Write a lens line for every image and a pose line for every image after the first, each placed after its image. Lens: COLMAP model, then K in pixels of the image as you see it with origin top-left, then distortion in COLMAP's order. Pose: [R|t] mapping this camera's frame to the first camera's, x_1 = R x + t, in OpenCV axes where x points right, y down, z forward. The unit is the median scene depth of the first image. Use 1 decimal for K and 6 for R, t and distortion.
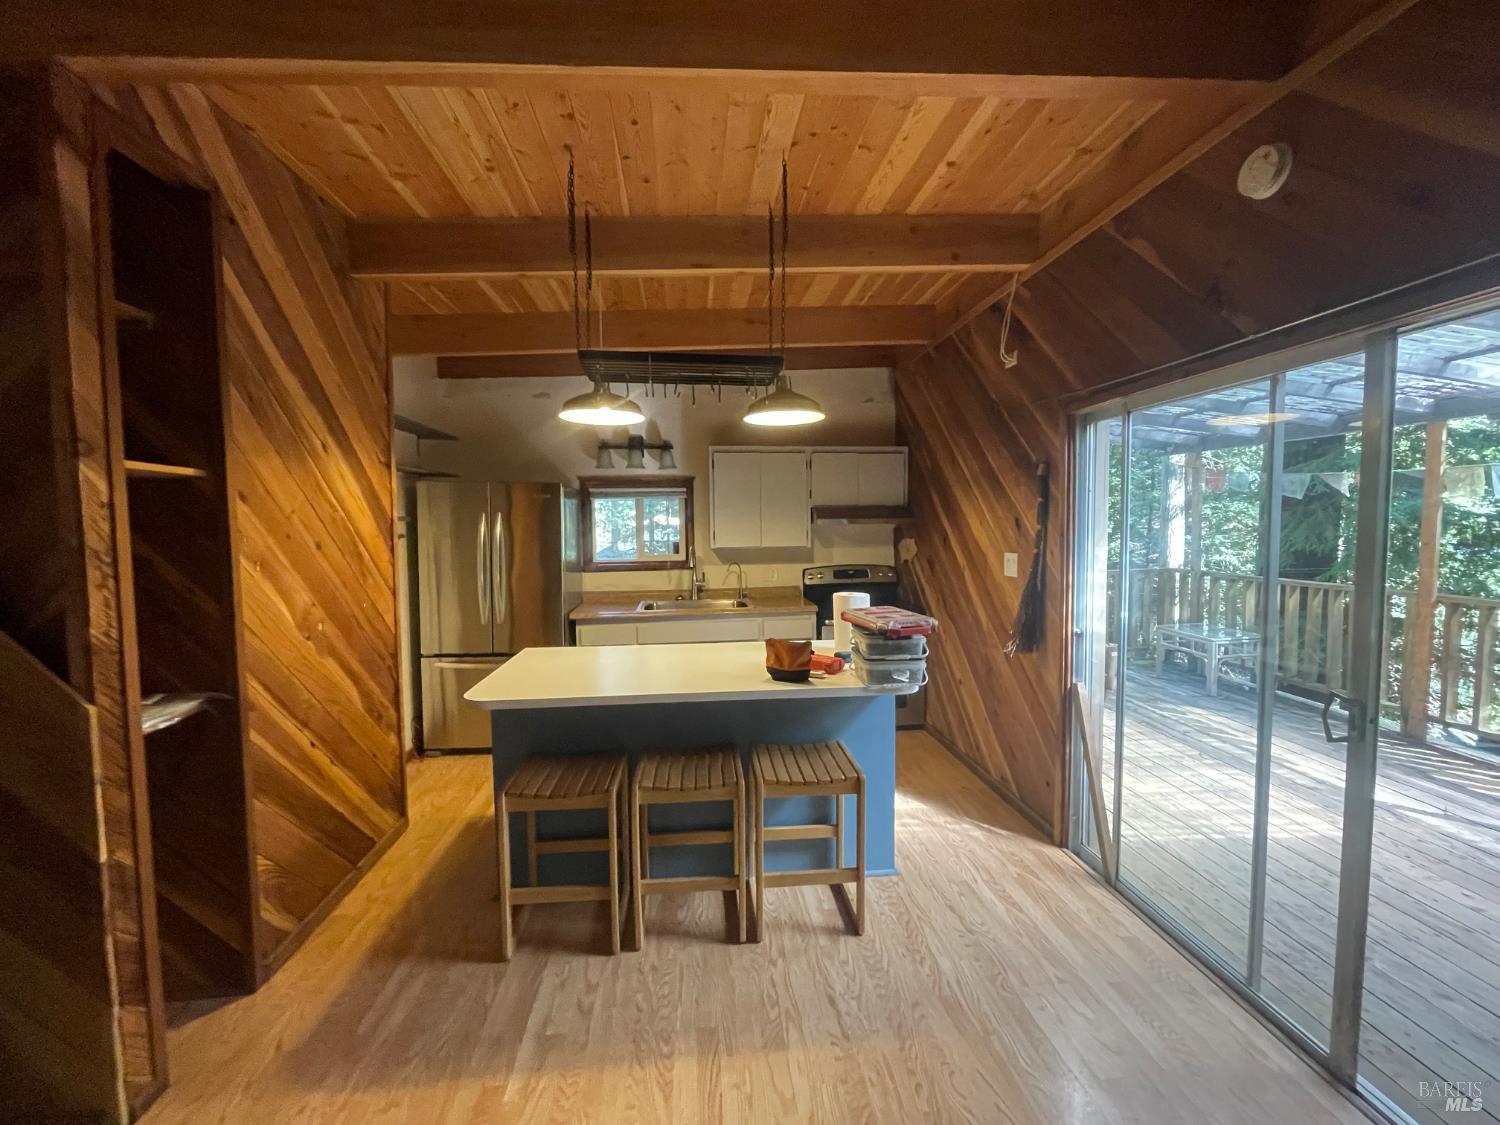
lens RADIAL K [[611.4, 0, 761.7], [0, 611.4, 563.6], [0, 0, 1]] dist [-0.008948, 0.001389]
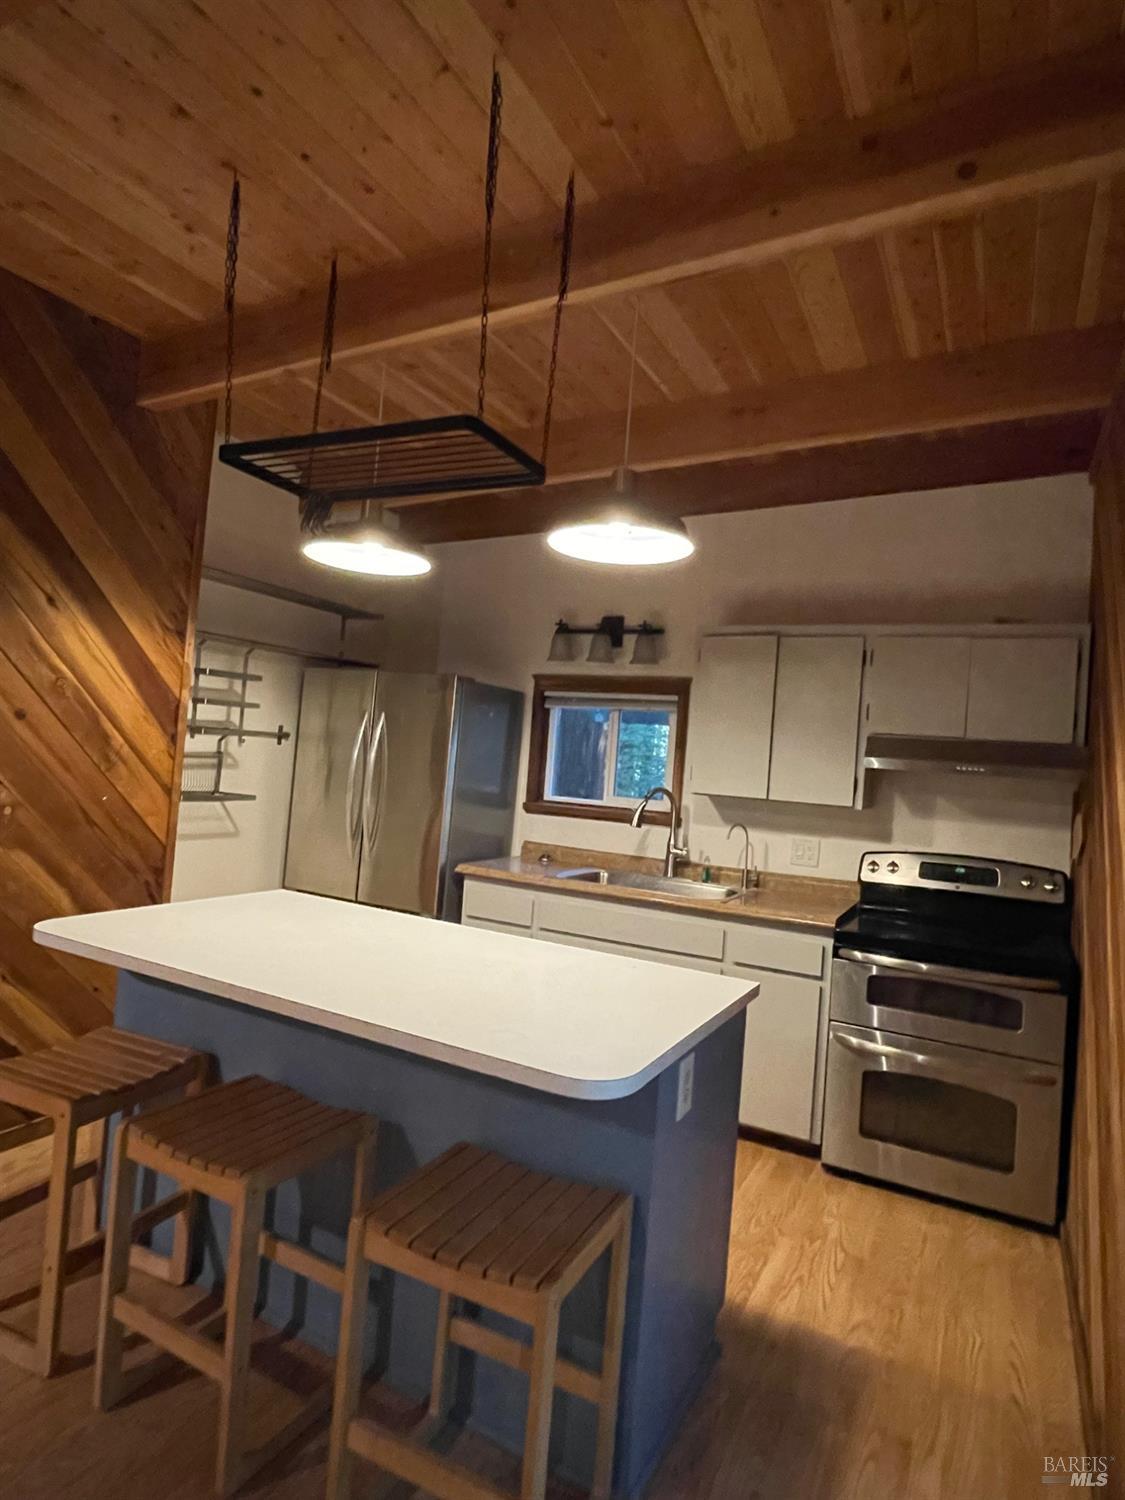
lens RADIAL K [[866.6, 0, 566.6], [0, 866.6, 751.8], [0, 0, 1]] dist [0.006880, -0.000609]
pose [[0.824912, 0.066489, -0.561337, 0.483829], [-0.123115, 0.990351, -0.063618, 0.004786], [0.551691, 0.121588, 0.825138, 0.365277]]
